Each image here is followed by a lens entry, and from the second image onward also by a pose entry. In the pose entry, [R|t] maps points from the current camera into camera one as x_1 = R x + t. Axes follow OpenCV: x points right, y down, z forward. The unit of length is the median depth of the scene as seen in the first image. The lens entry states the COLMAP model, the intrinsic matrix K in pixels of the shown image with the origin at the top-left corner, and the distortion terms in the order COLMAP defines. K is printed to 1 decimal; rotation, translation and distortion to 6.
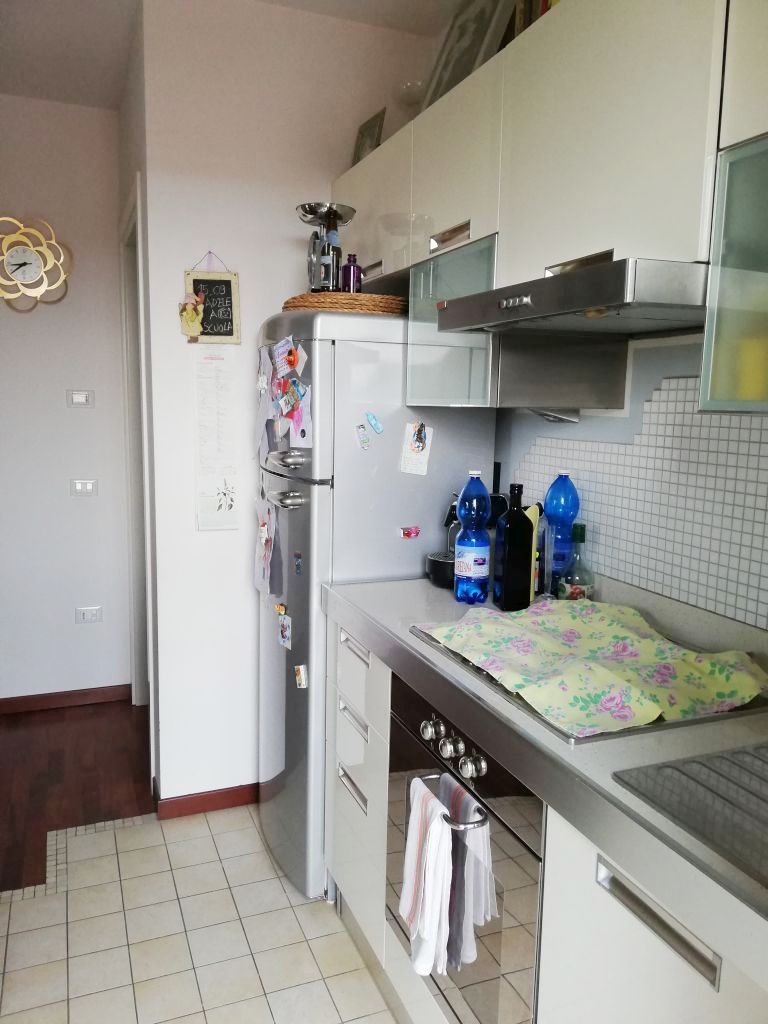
lens RADIAL K [[772.9, 0, 384.0], [0, 772.9, 512.0], [0, 0, 1]] dist [0.097537, -0.159666]
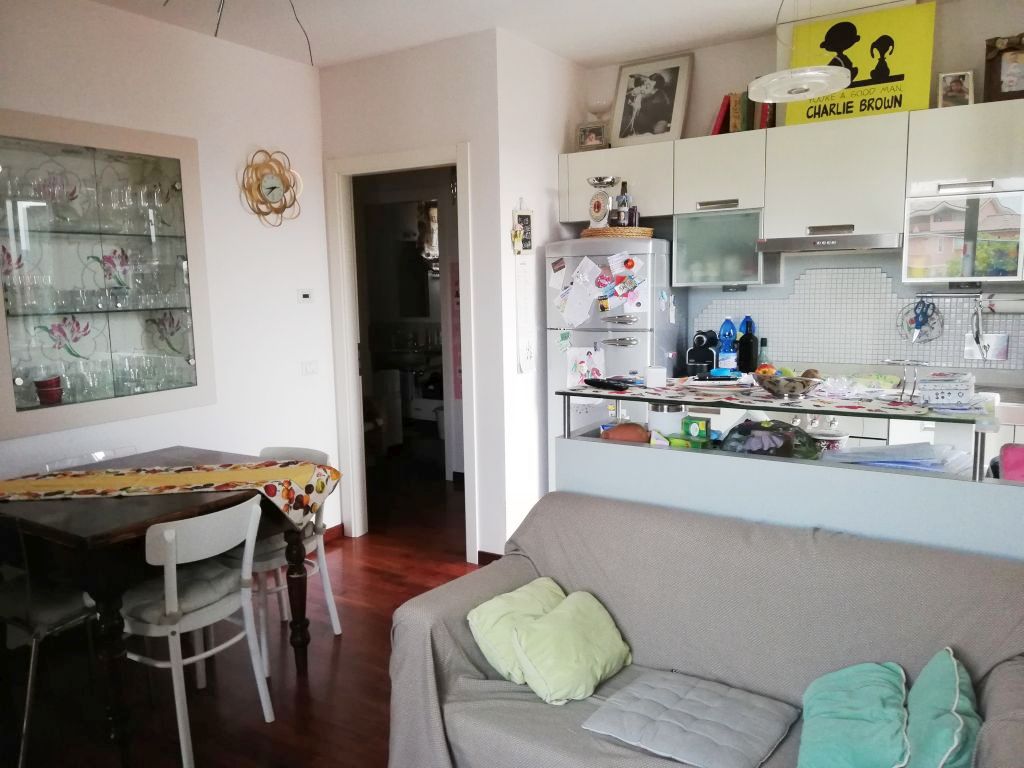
lens RADIAL K [[772.9, 0, 513.9], [0, 772.9, 381.1], [0, 0, 1]] dist [0.097537, -0.159666]
pose [[0.802434, -0.114142, 0.585723, -1.387378], [0.121483, 0.992228, 0.026928, -0.006646], [-0.584245, 0.049547, 0.810064, -0.292698]]
